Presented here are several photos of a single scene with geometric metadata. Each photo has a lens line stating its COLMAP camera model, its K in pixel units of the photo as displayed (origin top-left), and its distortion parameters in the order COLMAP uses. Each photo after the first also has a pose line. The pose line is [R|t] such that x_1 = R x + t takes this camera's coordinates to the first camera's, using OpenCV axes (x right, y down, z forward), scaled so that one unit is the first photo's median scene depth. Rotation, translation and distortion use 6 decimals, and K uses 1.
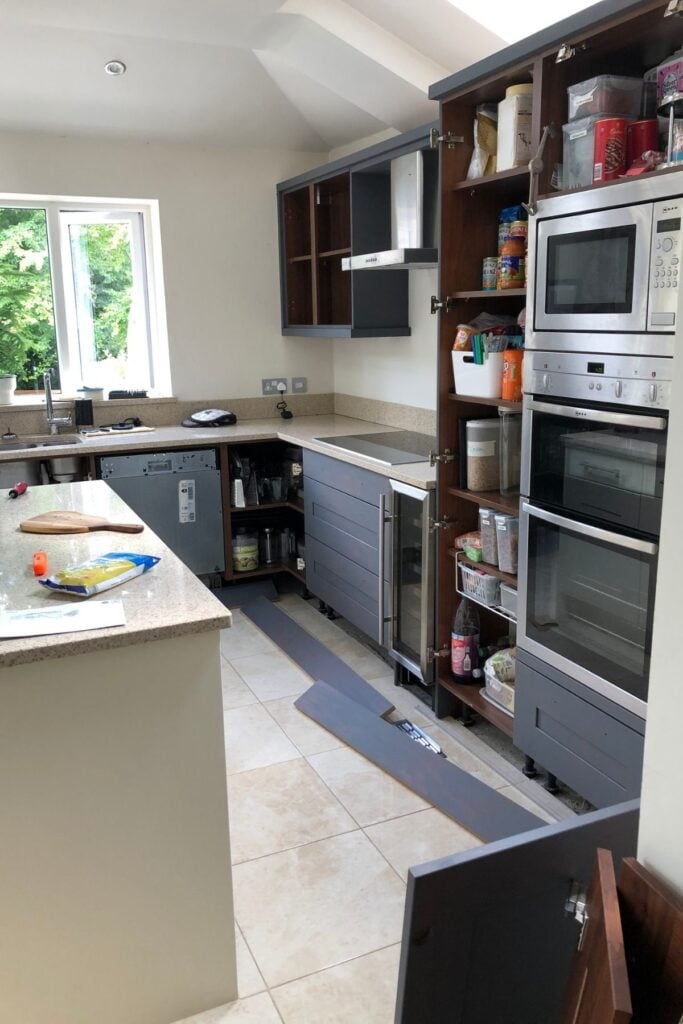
lens RADIAL K [[841.4, 0, 344.2], [0, 841.4, 509.6], [0, 0, 1]] dist [0.037392, -0.031070]
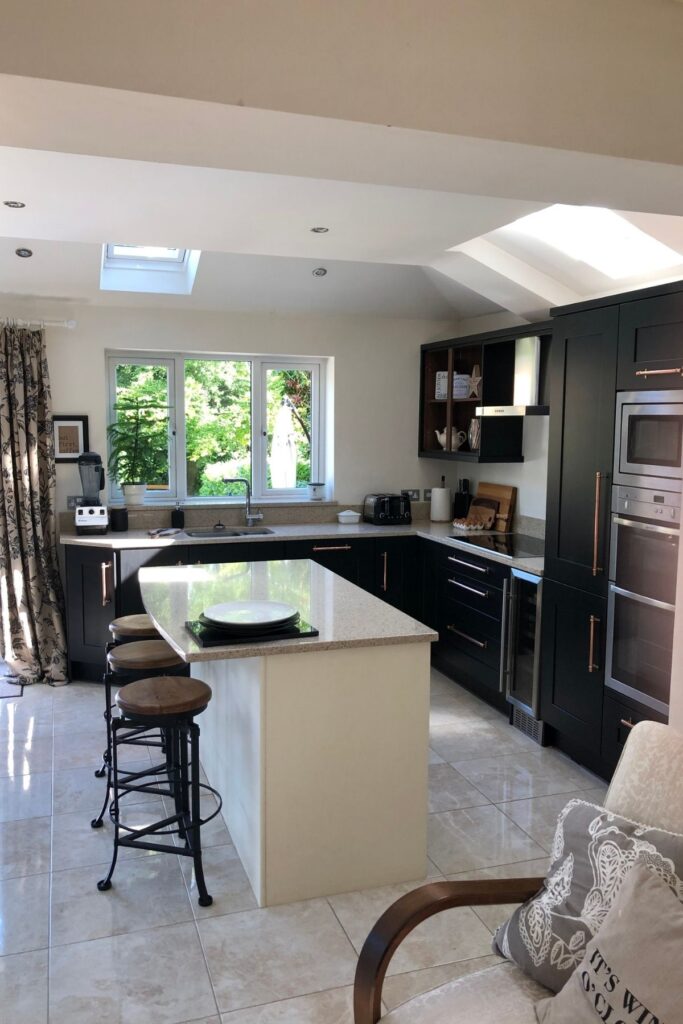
lens RADIAL K [[847.6, 0, 338.7], [0, 847.6, 513.9], [0, 0, 1]] dist [0.031612, -0.007859]
pose [[0.994071, 0.038780, -0.101582, -0.098802], [-0.050102, 0.992513, -0.111393, 0.048775], [0.096502, 0.115822, 0.988571, -0.457584]]
